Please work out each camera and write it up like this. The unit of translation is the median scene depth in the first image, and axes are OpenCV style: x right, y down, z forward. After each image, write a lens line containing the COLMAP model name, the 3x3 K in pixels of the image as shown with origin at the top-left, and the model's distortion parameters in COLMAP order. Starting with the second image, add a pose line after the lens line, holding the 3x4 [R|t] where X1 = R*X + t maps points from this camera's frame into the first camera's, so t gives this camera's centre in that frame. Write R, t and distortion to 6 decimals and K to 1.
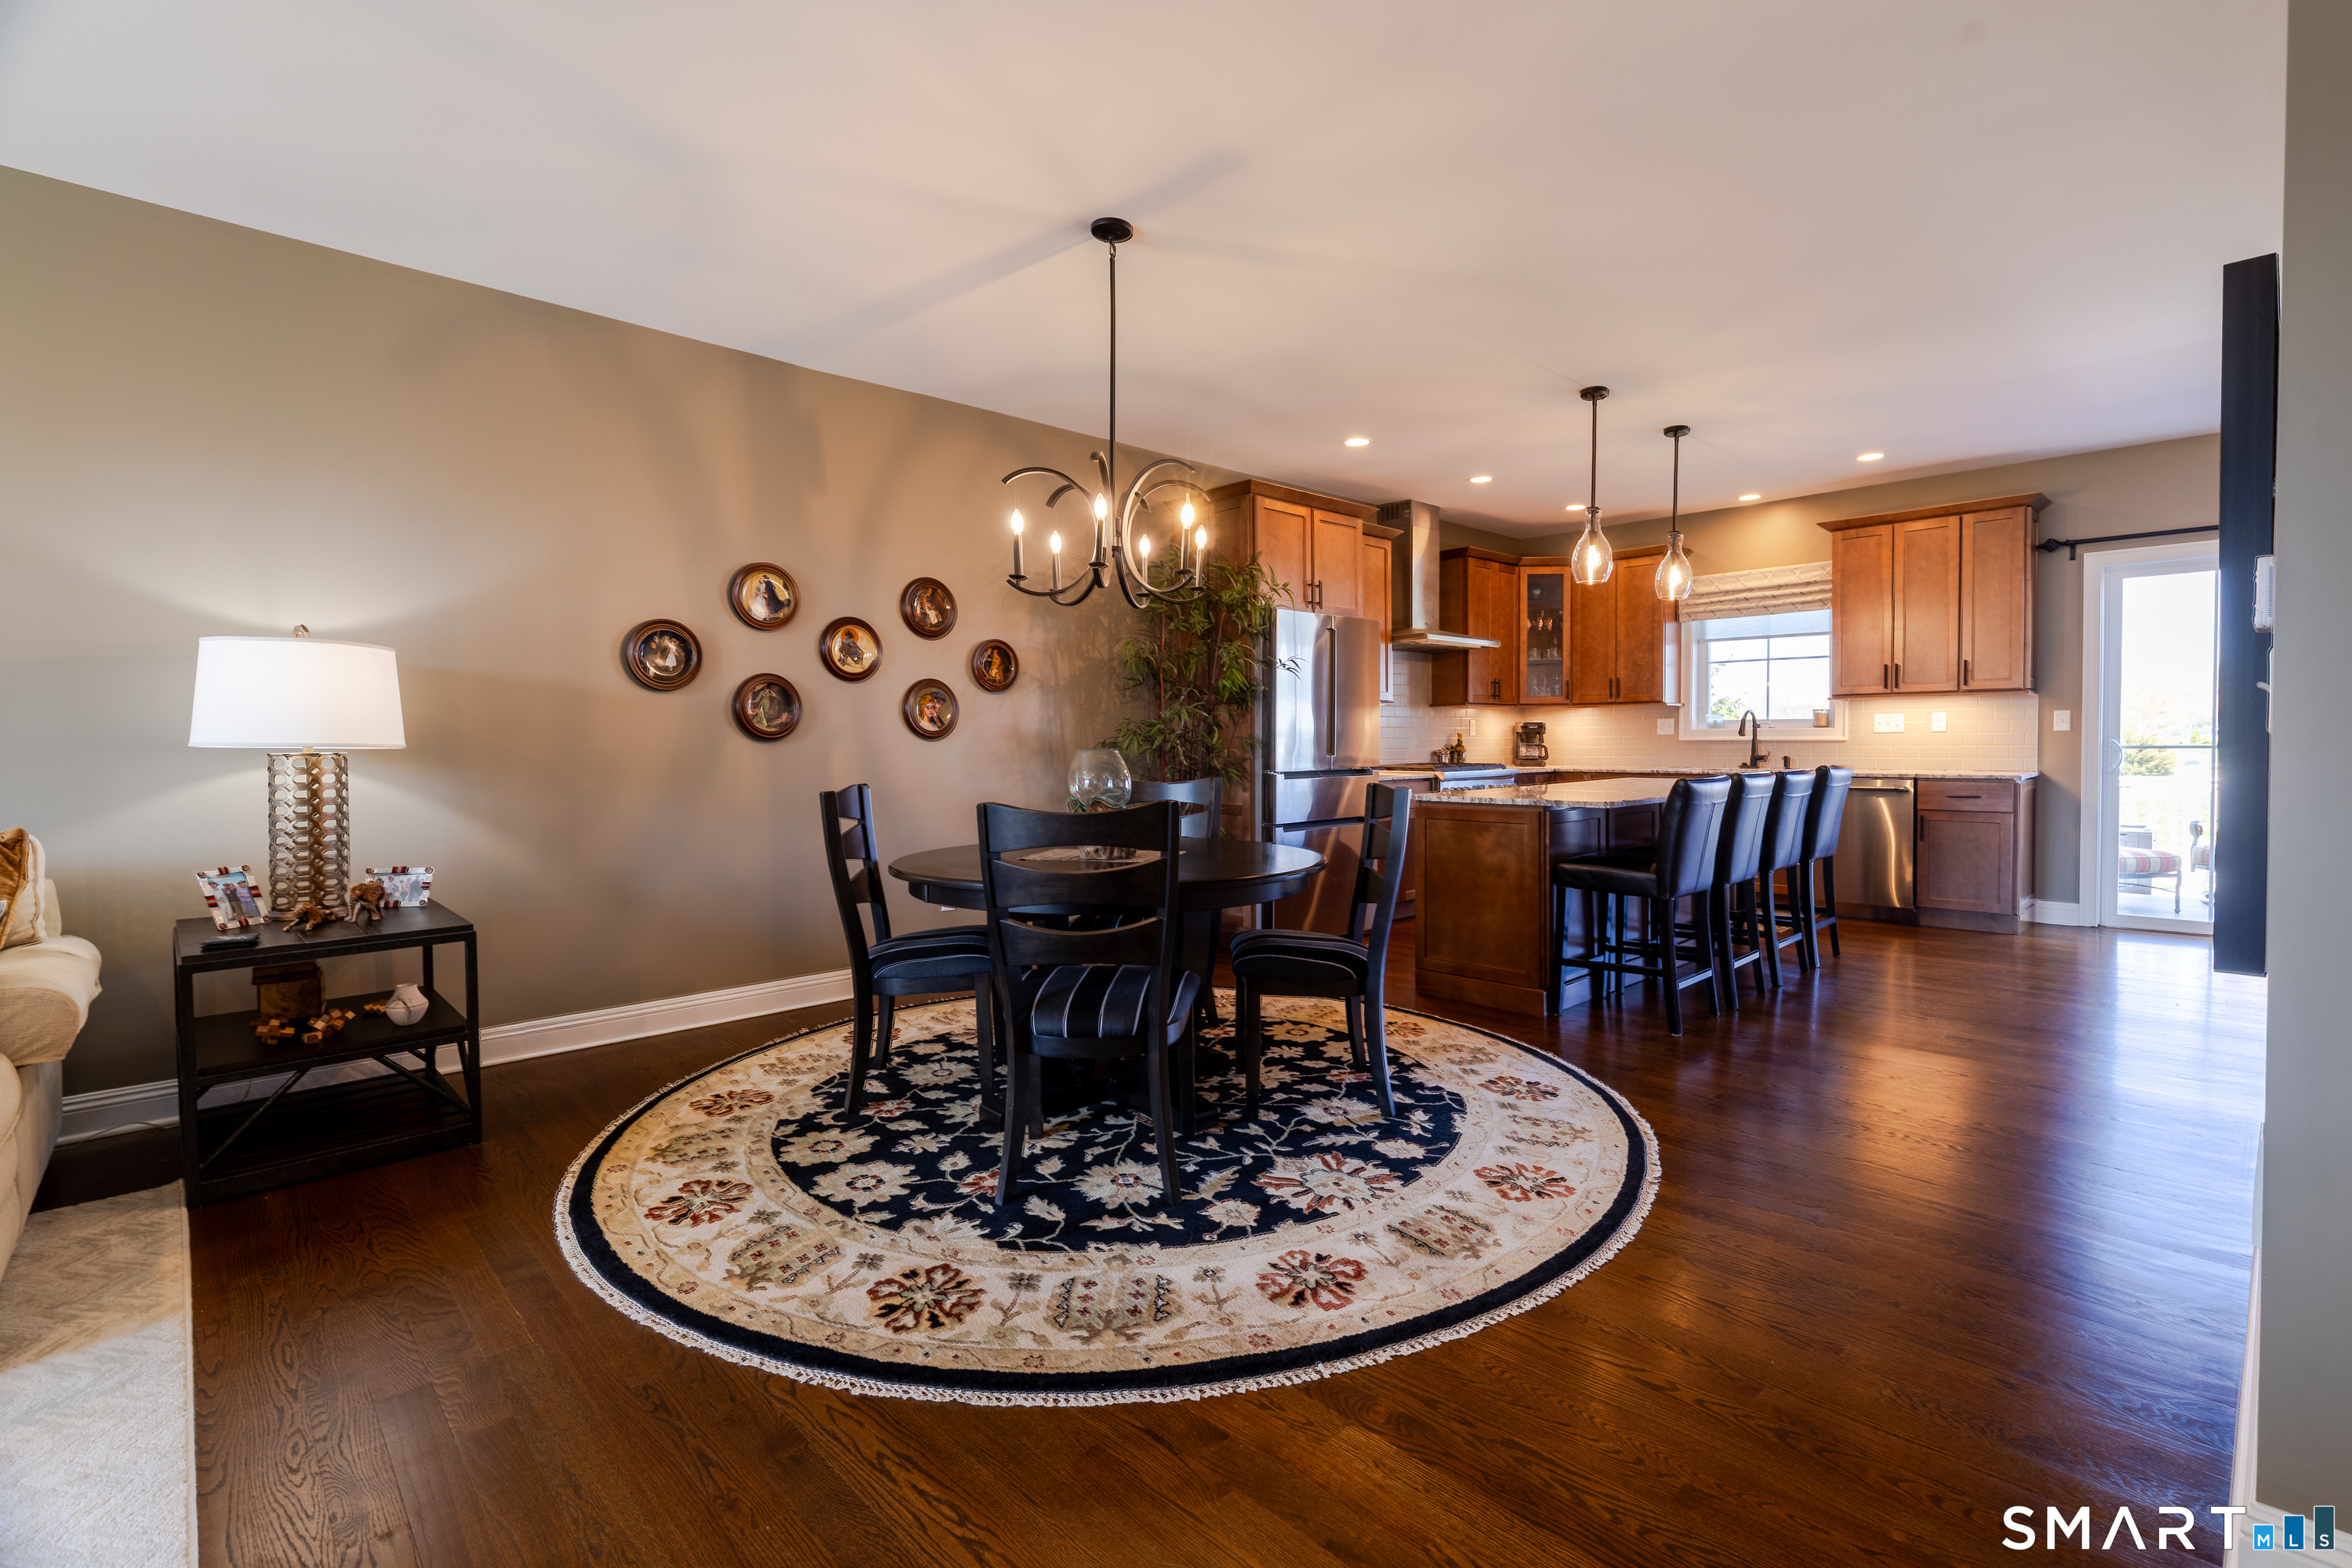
lens RADIAL K [[1055.5, 0, 1203.1], [0, 1055.5, 769.5], [0, 0, 1]] dist [0.008631, -0.000633]
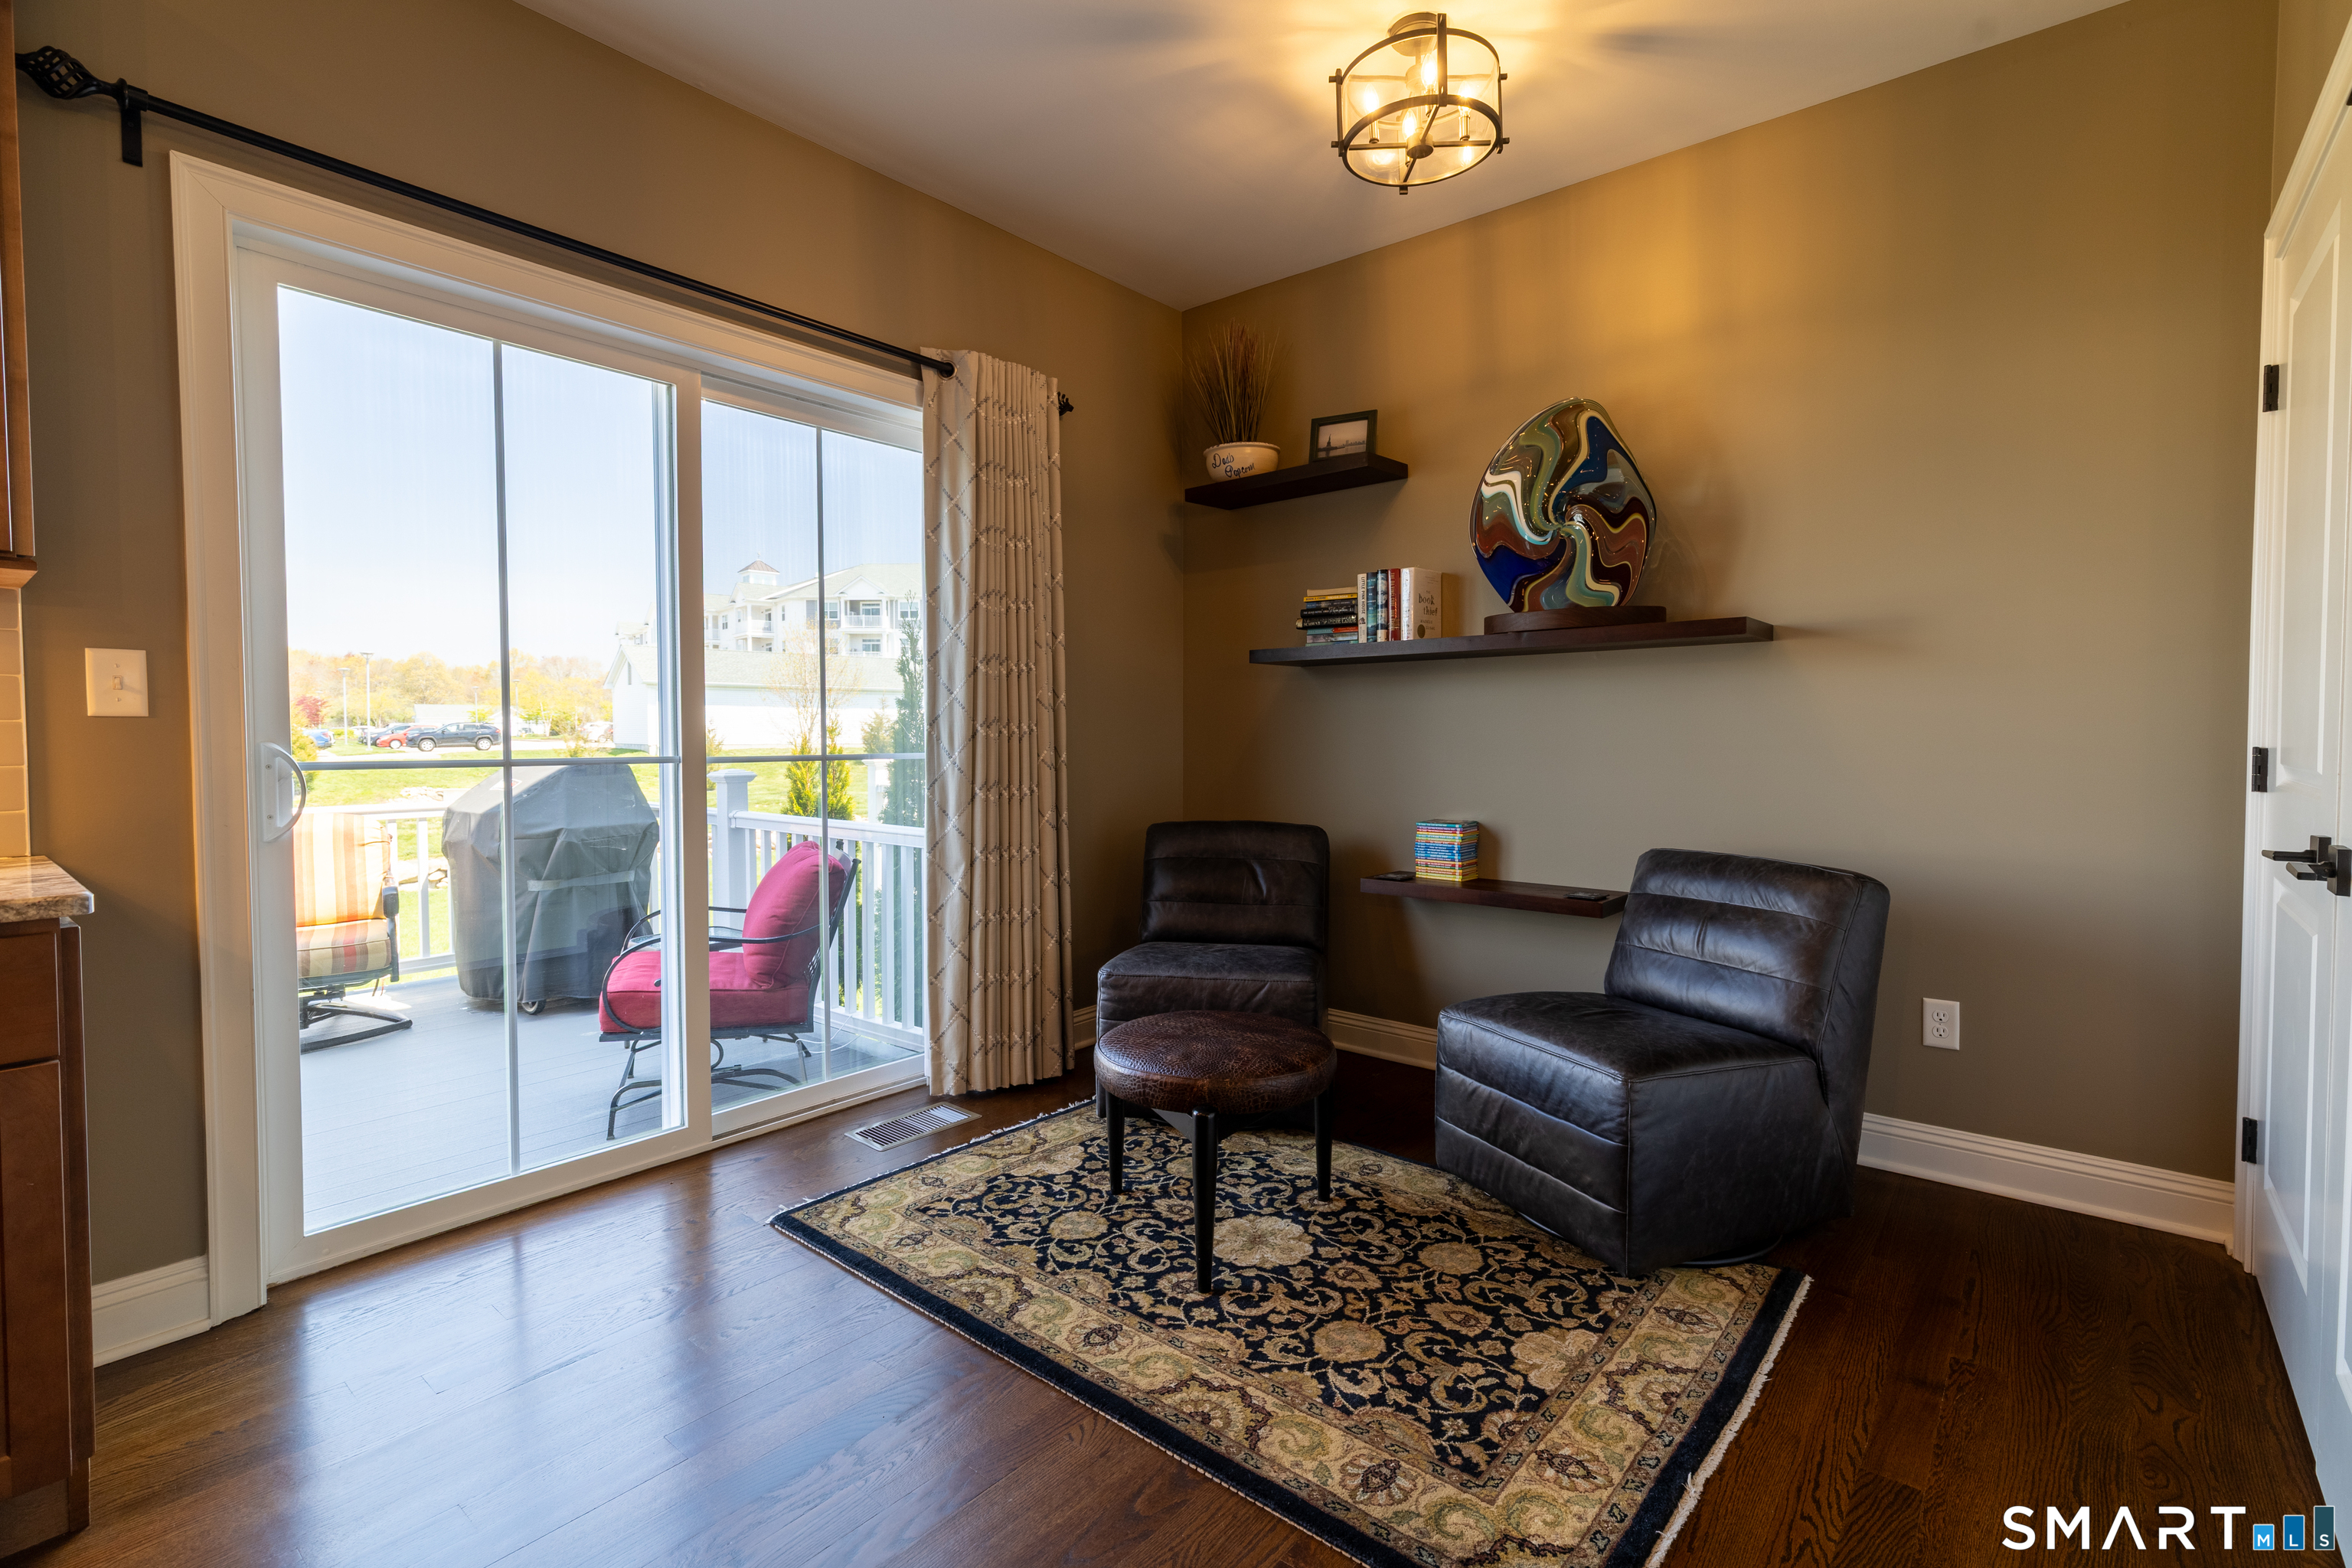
lens RADIAL K [[1055.5, 0, 1186.6], [0, 1055.5, 777.4], [0, 0, 1]] dist [0.008631, -0.000633]
pose [[-0.118452, -0.030244, 0.992499, 0.523768], [0.026160, 0.999094, 0.033567, -0.025146], [-0.992615, 0.029940, -0.117554, 0.818721]]
